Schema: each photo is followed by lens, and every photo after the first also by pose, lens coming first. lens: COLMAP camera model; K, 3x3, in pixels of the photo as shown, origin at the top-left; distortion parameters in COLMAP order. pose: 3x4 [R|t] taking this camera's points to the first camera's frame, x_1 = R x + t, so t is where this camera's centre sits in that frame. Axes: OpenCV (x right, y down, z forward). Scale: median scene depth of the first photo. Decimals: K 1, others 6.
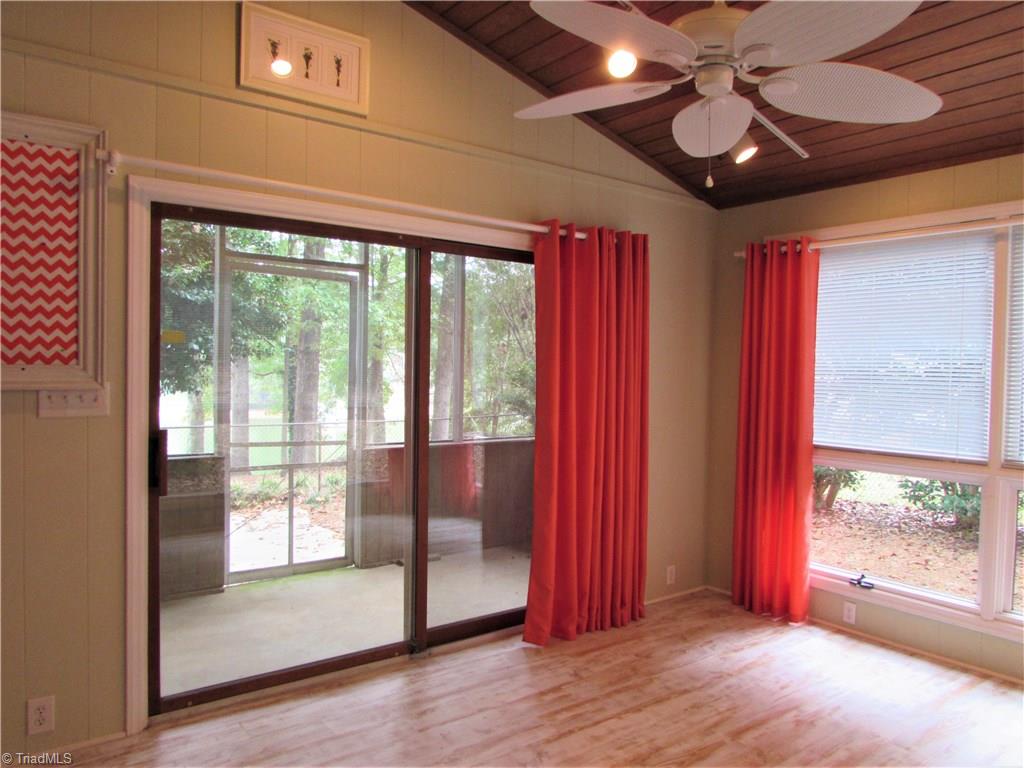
lens RADIAL K [[720.8, 0, 512.0], [0, 720.8, 384.0], [0, 0, 1]] dist [-0.051410, 0.034758]
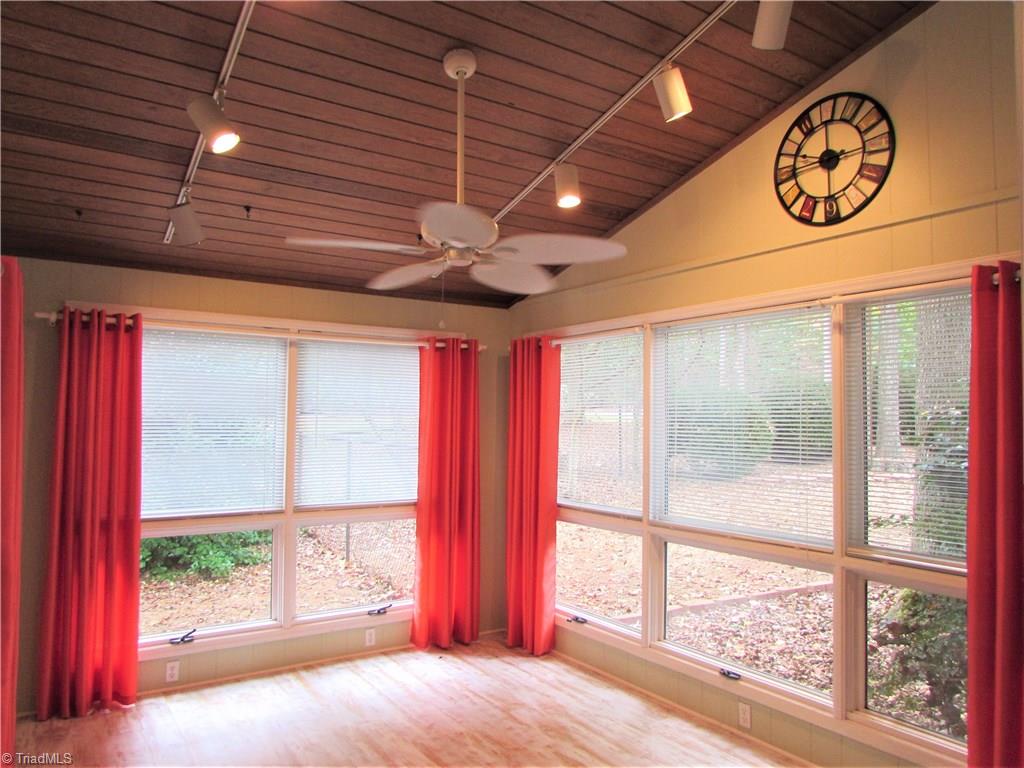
lens RADIAL K [[720.8, 0, 512.0], [0, 720.8, 384.0], [0, 0, 1]] dist [-0.051410, 0.034758]
pose [[0.060795, 0.031393, 0.997656, -0.633799], [0.017431, 0.999319, -0.032507, -0.073077], [-0.997998, 0.019366, 0.060207, 0.466148]]
